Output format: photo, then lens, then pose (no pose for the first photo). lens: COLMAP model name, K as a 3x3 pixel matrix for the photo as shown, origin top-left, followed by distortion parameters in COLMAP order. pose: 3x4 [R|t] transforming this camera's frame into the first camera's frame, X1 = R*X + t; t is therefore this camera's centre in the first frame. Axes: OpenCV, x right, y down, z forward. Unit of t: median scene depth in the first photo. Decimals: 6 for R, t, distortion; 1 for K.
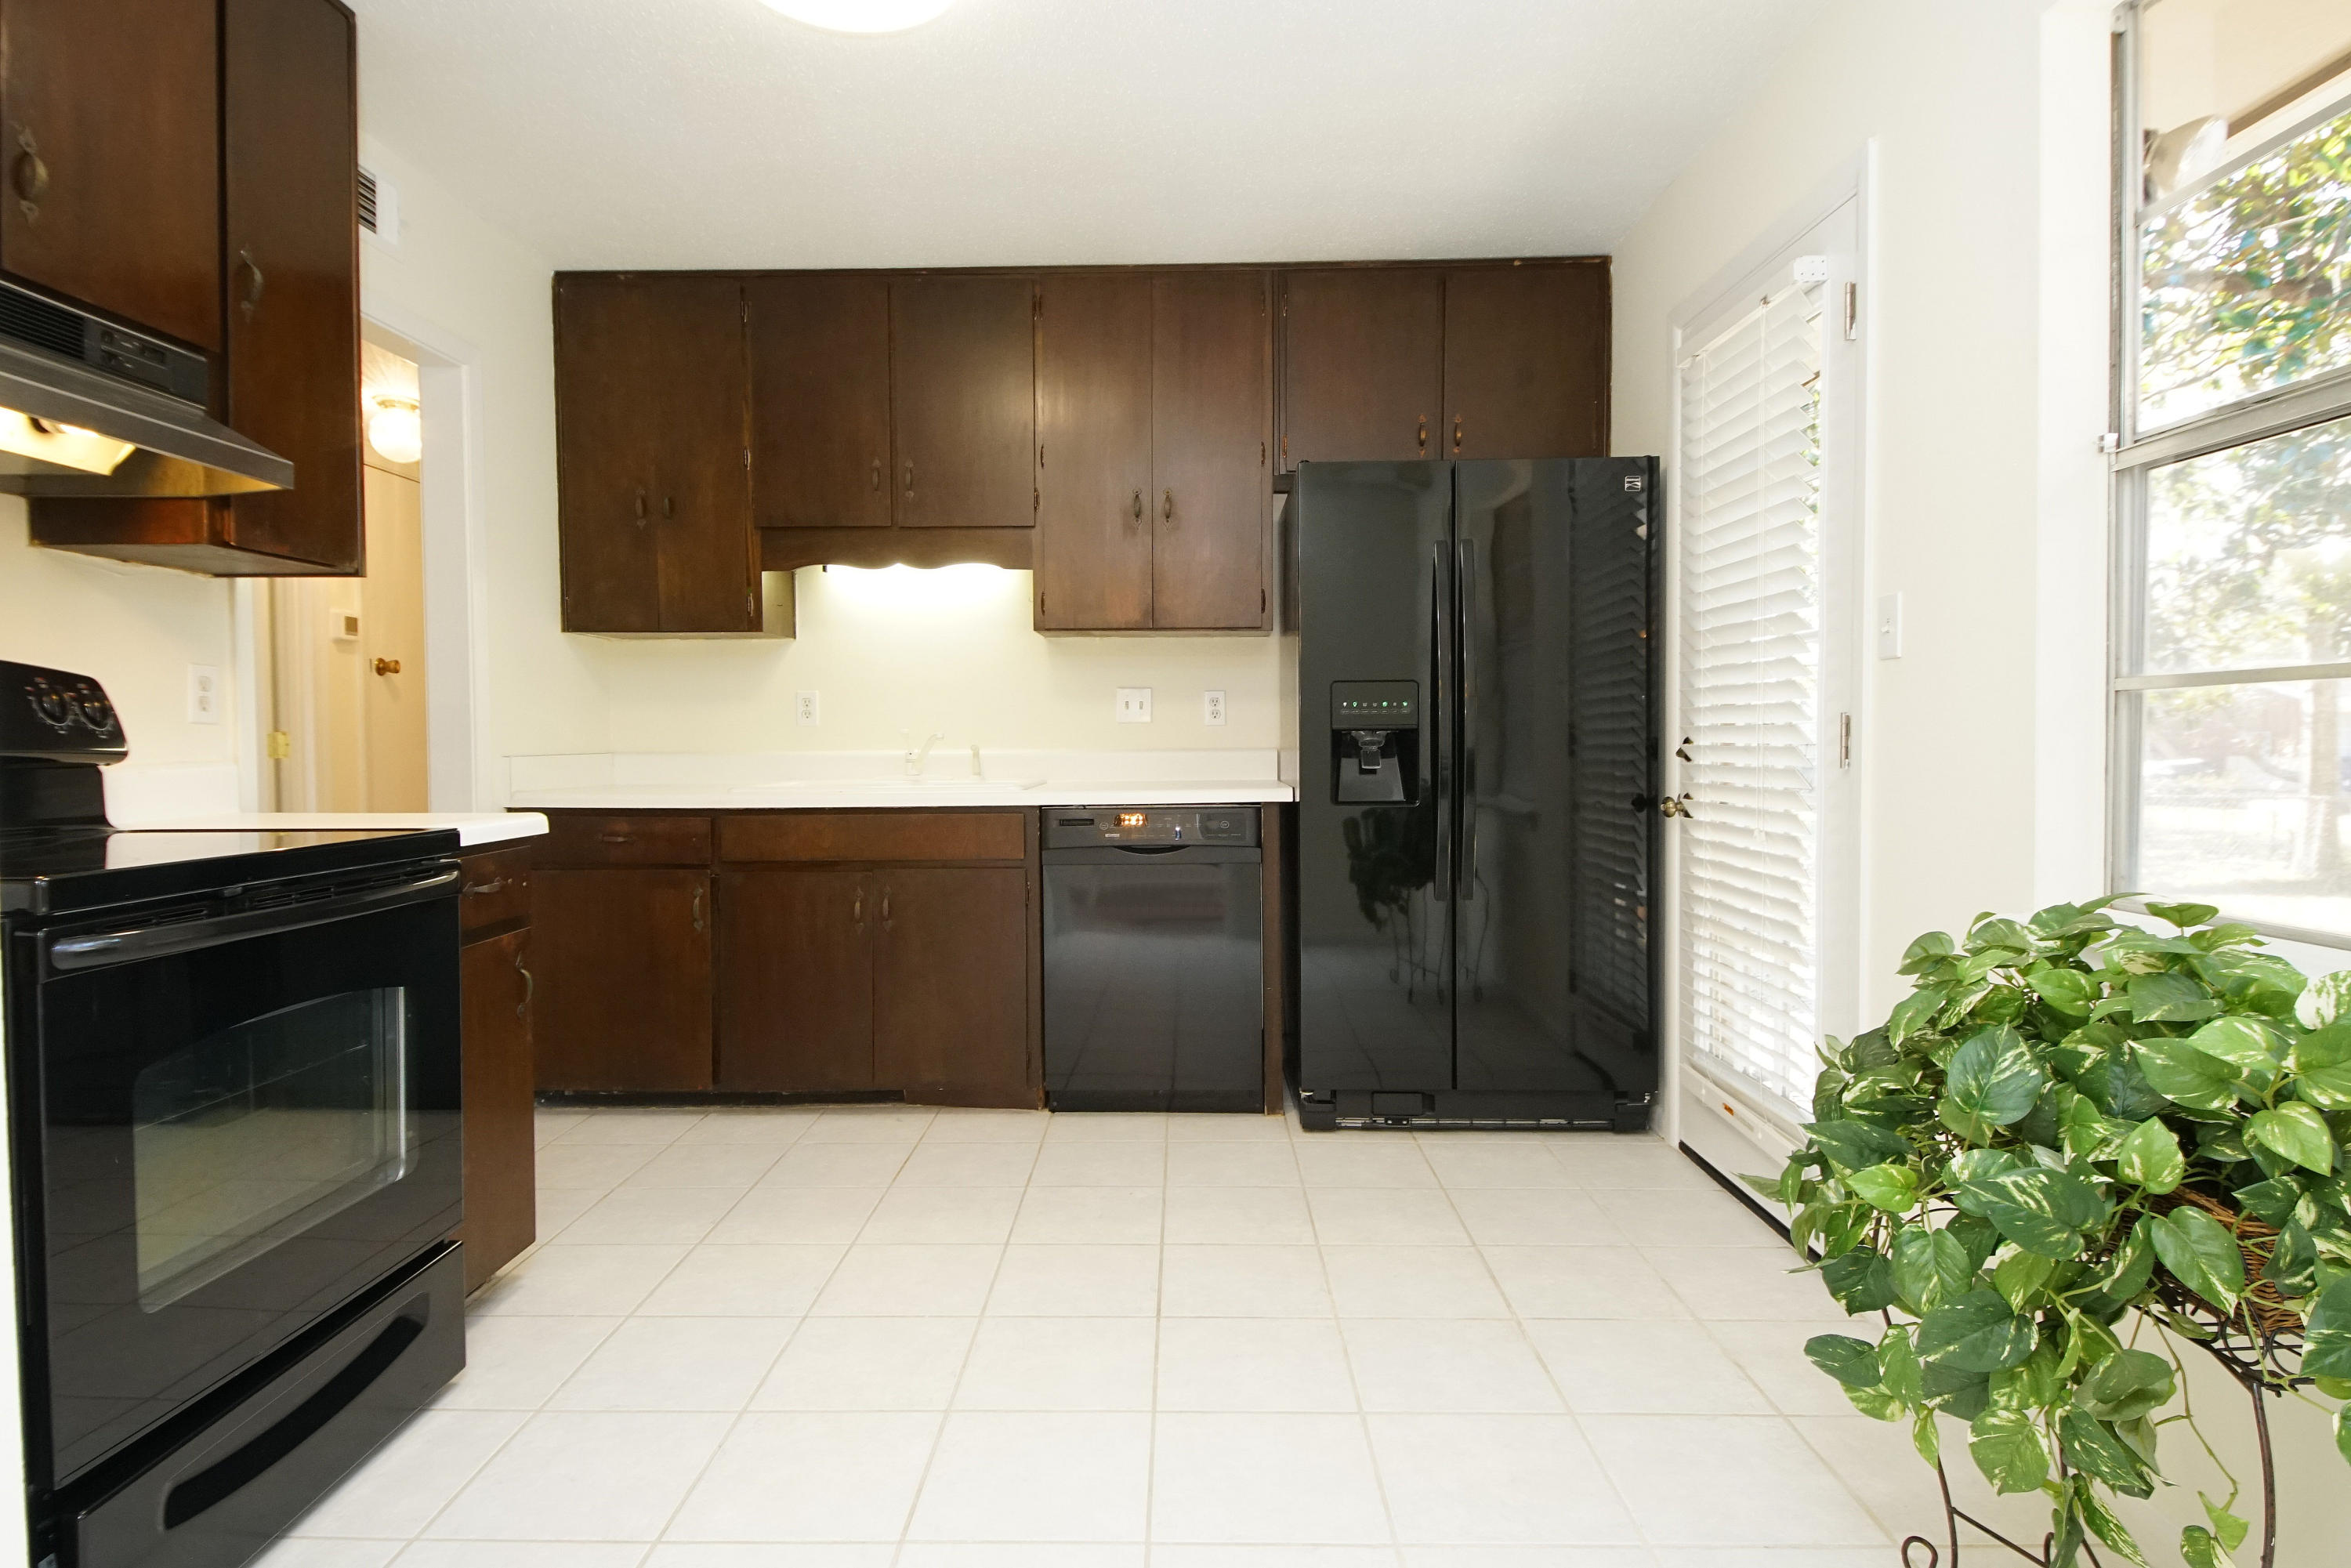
lens RADIAL K [[1255.7, 0, 1158.4], [0, 1255.7, 773.1], [0, 0, 1]] dist [0.040156, -0.033728]
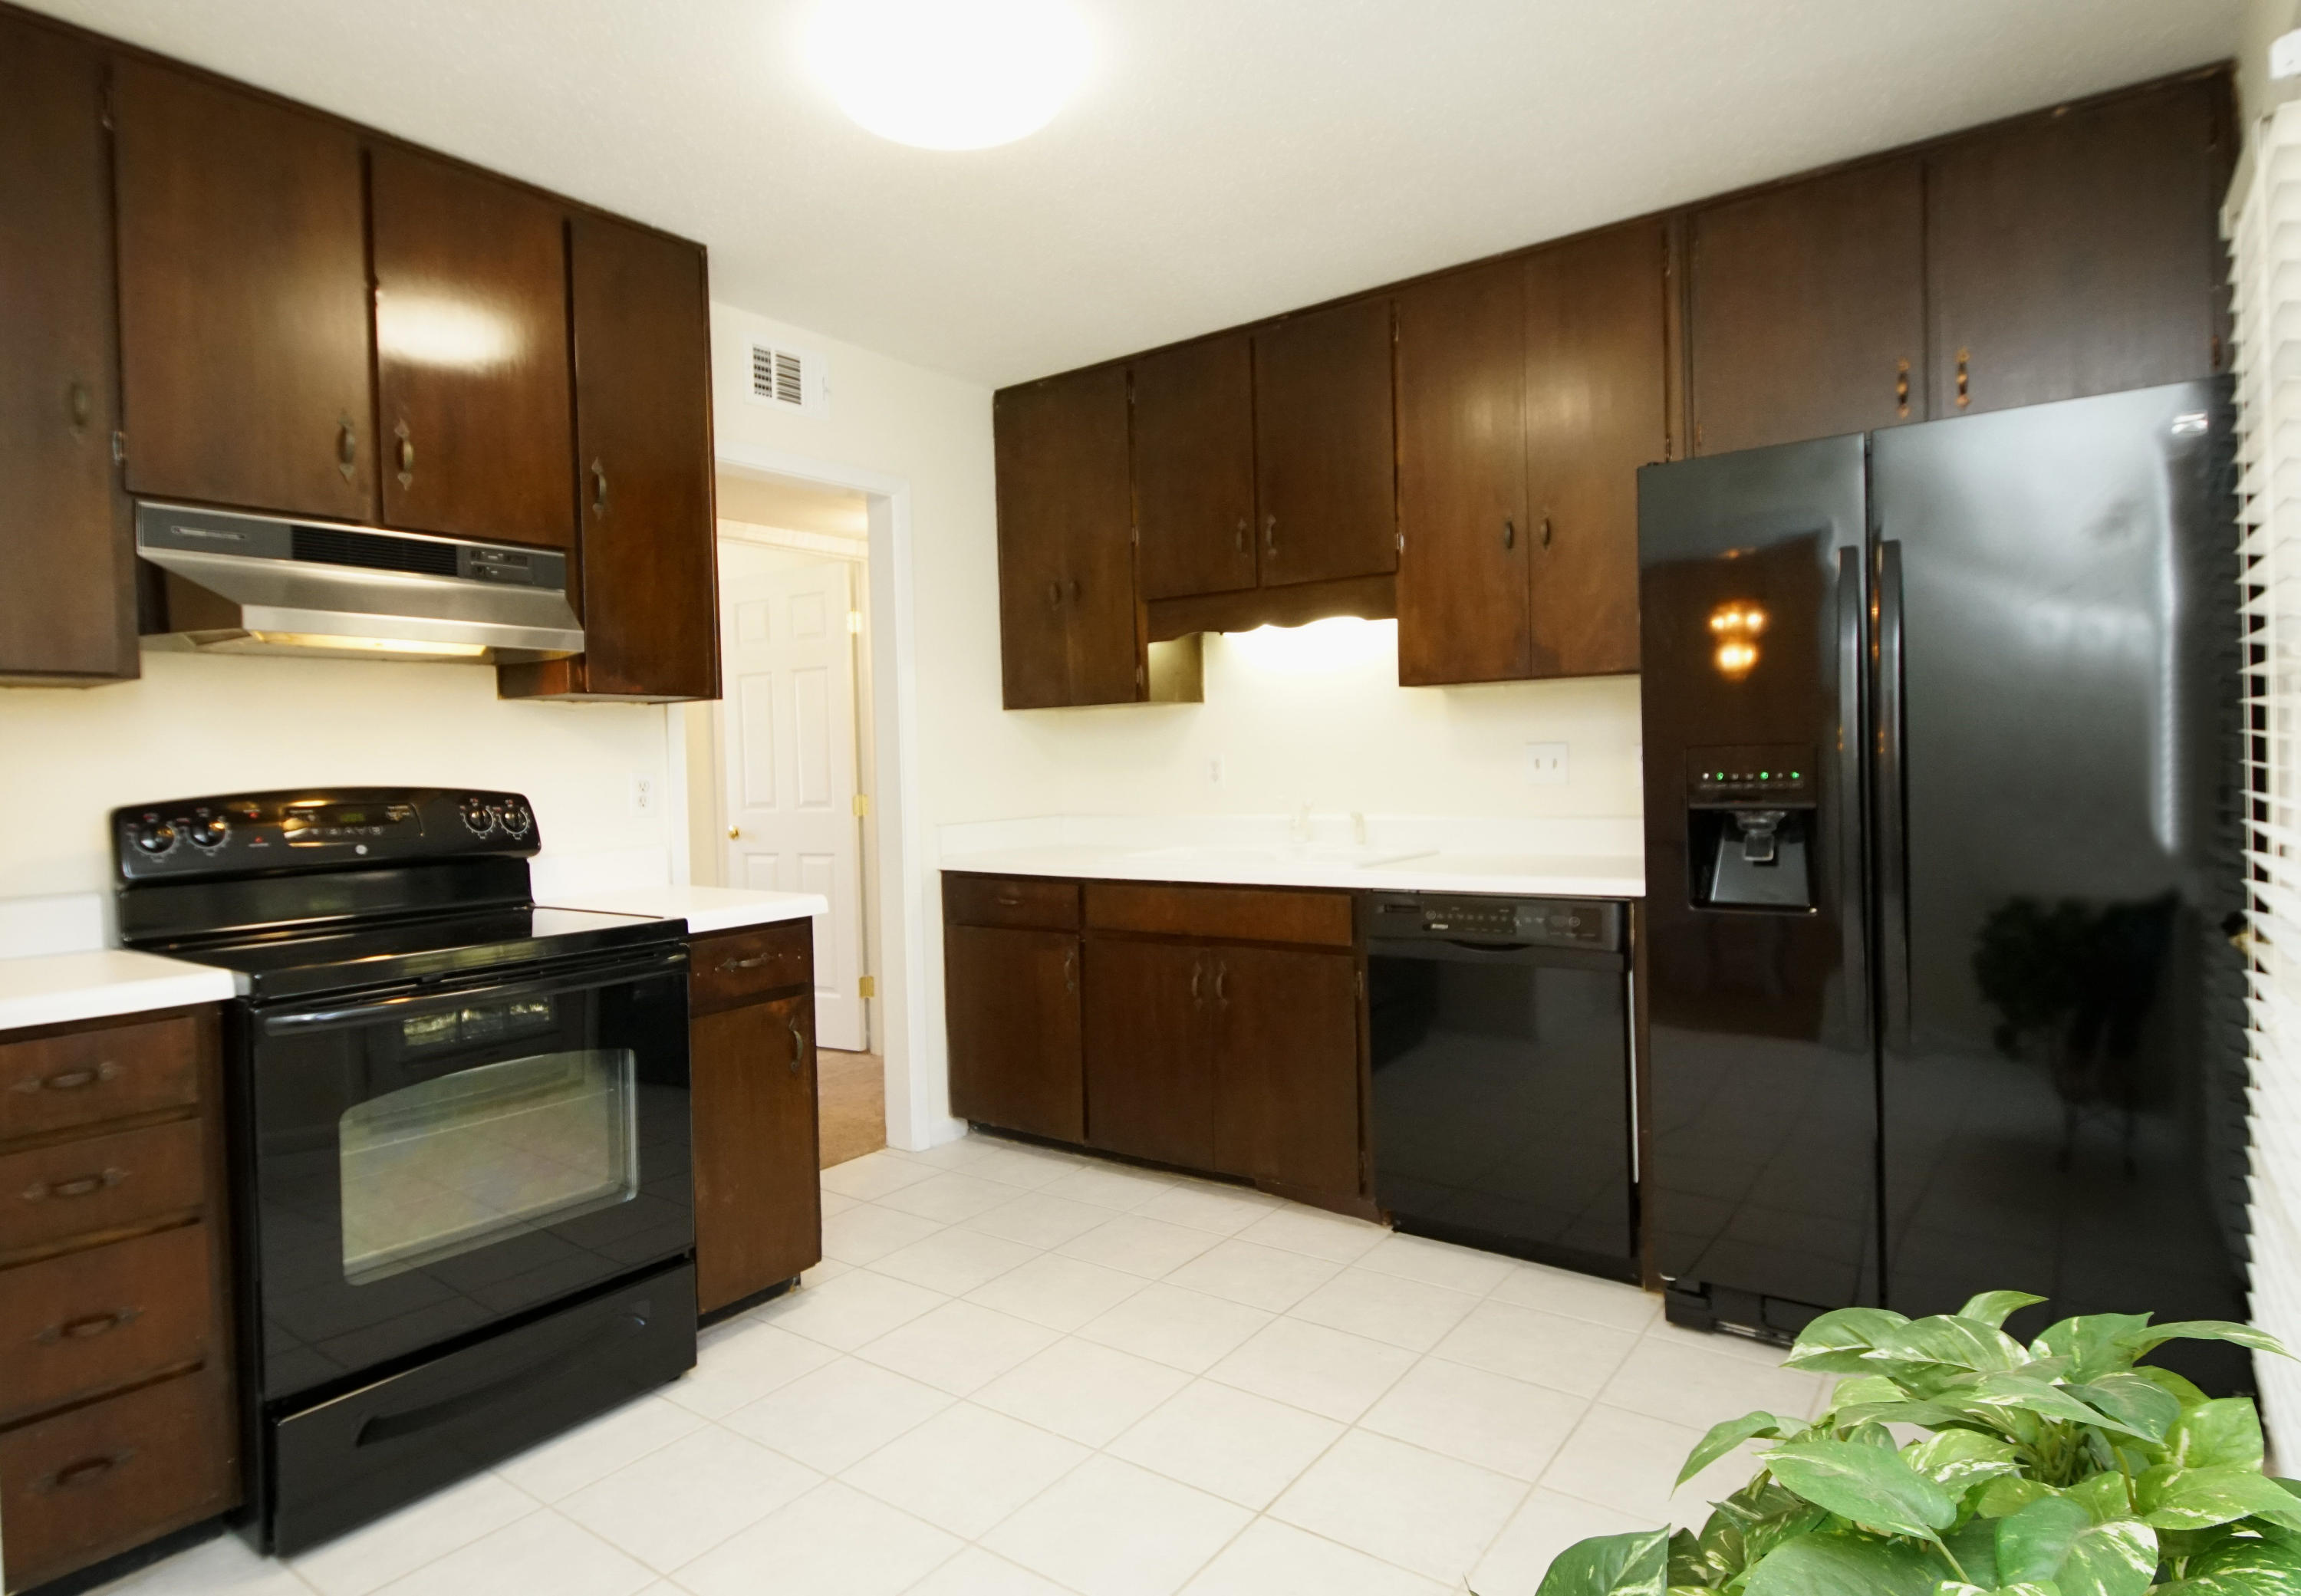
lens RADIAL K [[1281.3, 0, 1092.6], [0, 1281.3, 780.1], [0, 0, 1]] dist [0.027755, -0.000785]
pose [[0.808953, -0.008422, -0.587813, 0.285991], [0.006605, 0.999964, -0.005237, -0.047265], [0.587836, 0.000354, 0.808980, 0.140187]]
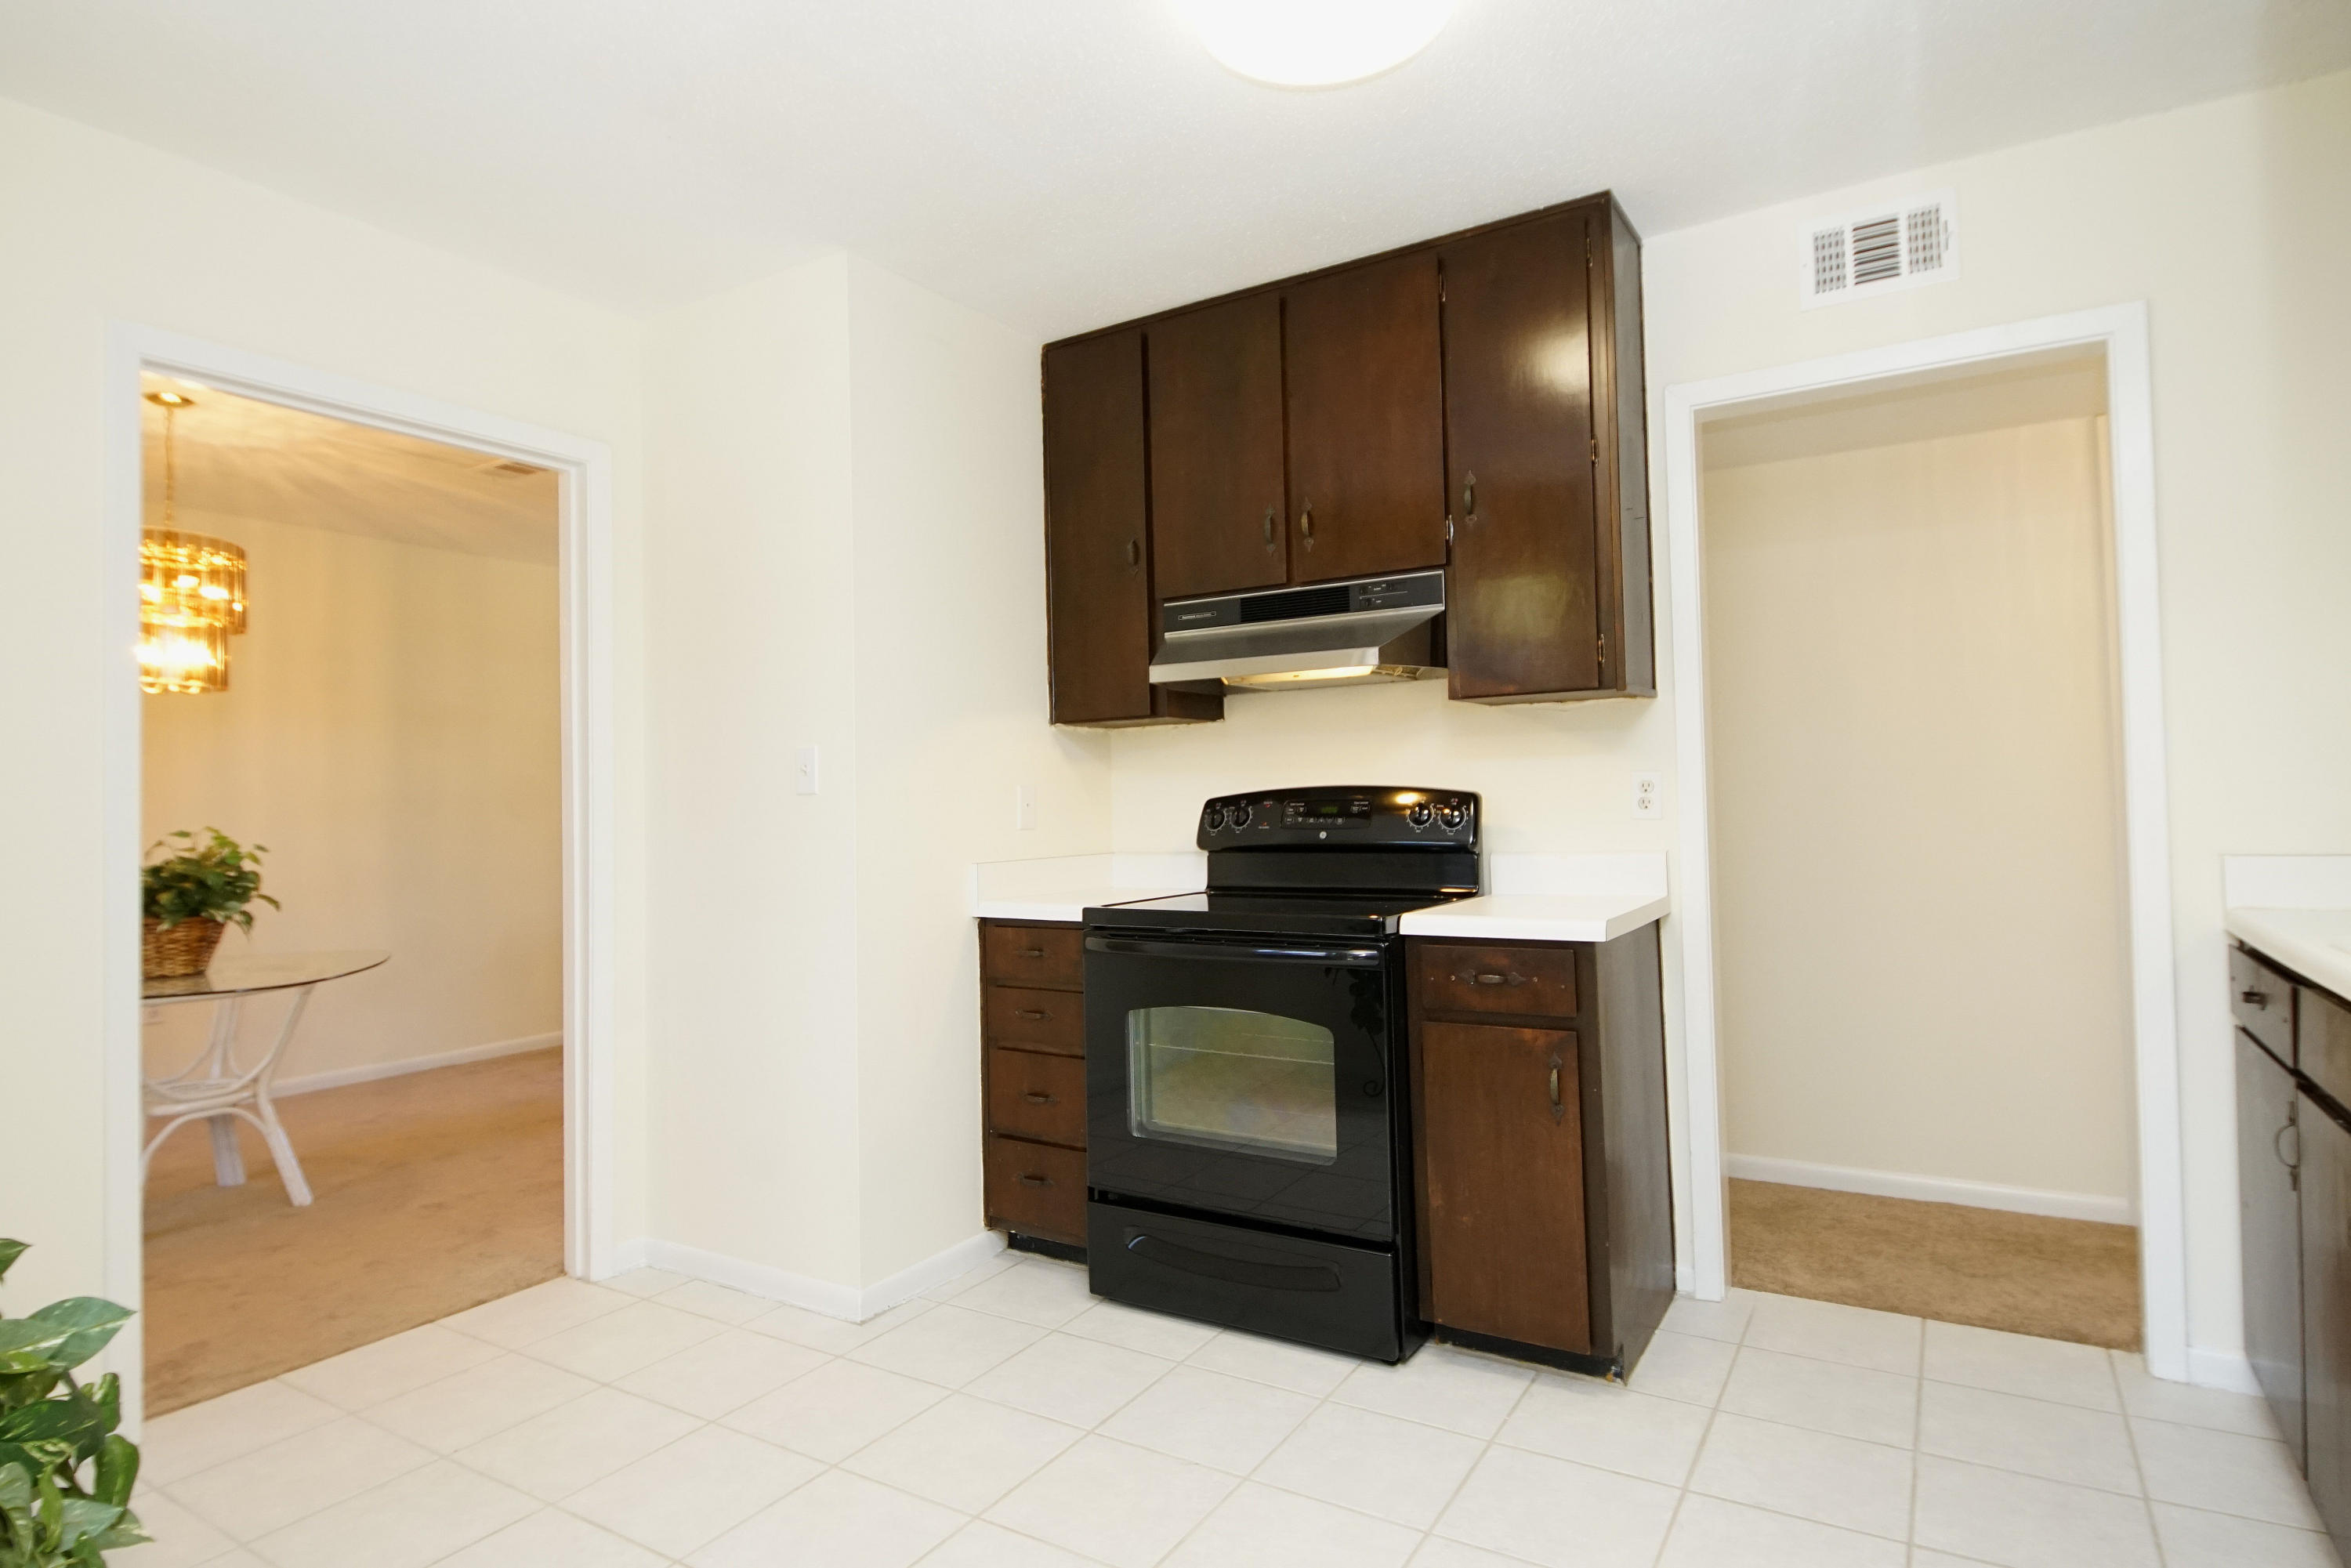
lens RADIAL K [[1255.7, 0, 1158.4], [0, 1255.7, 773.1], [0, 0, 1]] dist [0.040156, -0.033728]
pose [[-0.498930, -0.004433, -0.866631, 0.370870], [0.000400, 0.999986, -0.005346, -0.054618], [0.866642, -0.003014, -0.498921, 0.845404]]
